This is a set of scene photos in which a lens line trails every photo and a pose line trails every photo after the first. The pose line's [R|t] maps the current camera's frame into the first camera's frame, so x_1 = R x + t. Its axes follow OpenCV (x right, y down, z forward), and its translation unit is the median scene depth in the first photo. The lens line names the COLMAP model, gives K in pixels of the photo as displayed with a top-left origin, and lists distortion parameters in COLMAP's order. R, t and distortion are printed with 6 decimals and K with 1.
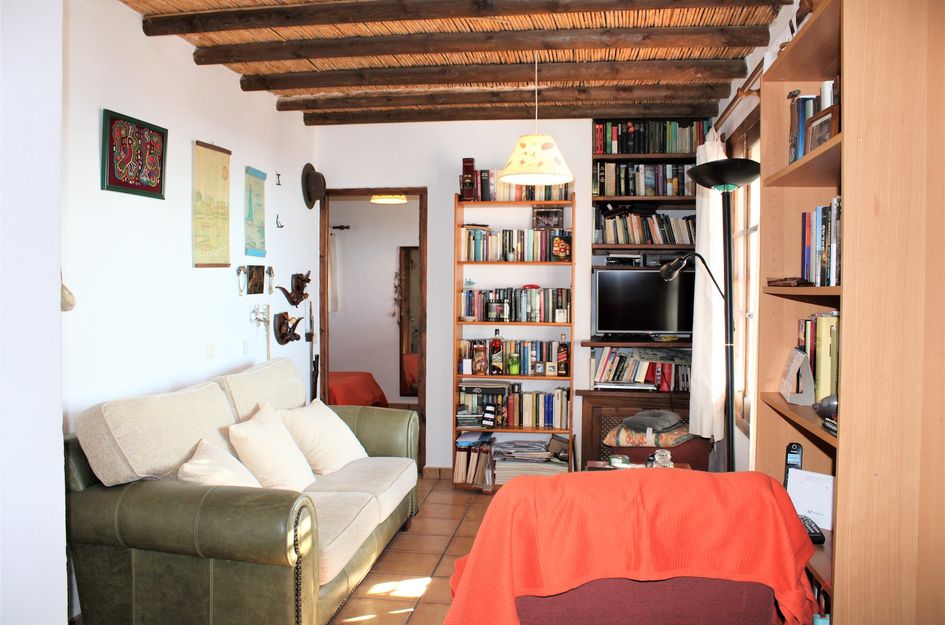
lens RADIAL K [[786.3, 0, 473.3], [0, 786.3, 312.6], [0, 0, 1]] dist [-0.096681, 0.027068]
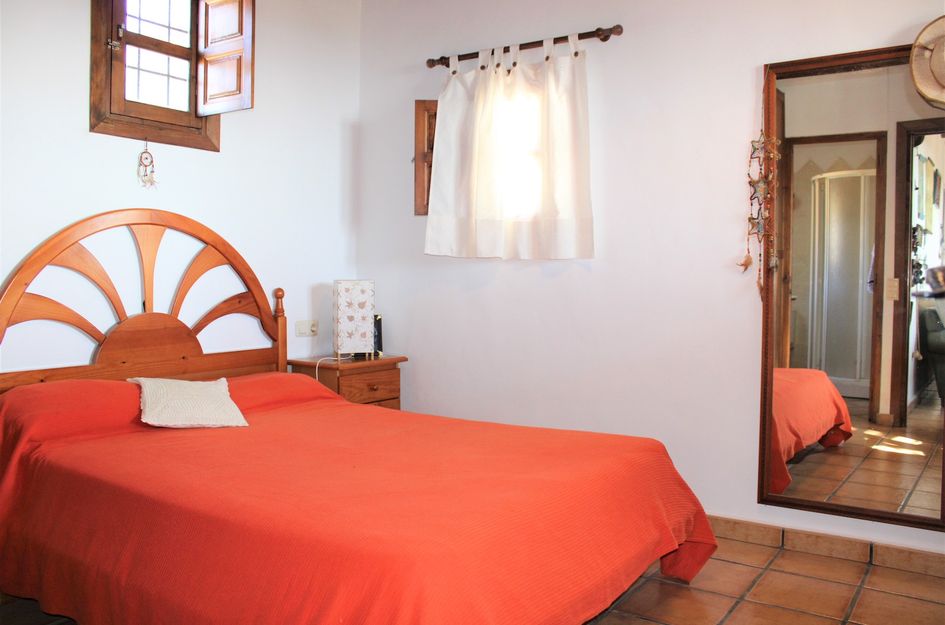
lens RADIAL K [[786.3, 0, 470.0], [0, 786.3, 314.5], [0, 0, 1]] dist [-0.096681, 0.027068]
pose [[0.896982, 0.015168, -0.441806, -0.058648], [-0.019262, 0.999803, -0.004782, 0.029360], [0.441646, 0.012800, 0.897098, 0.638372]]
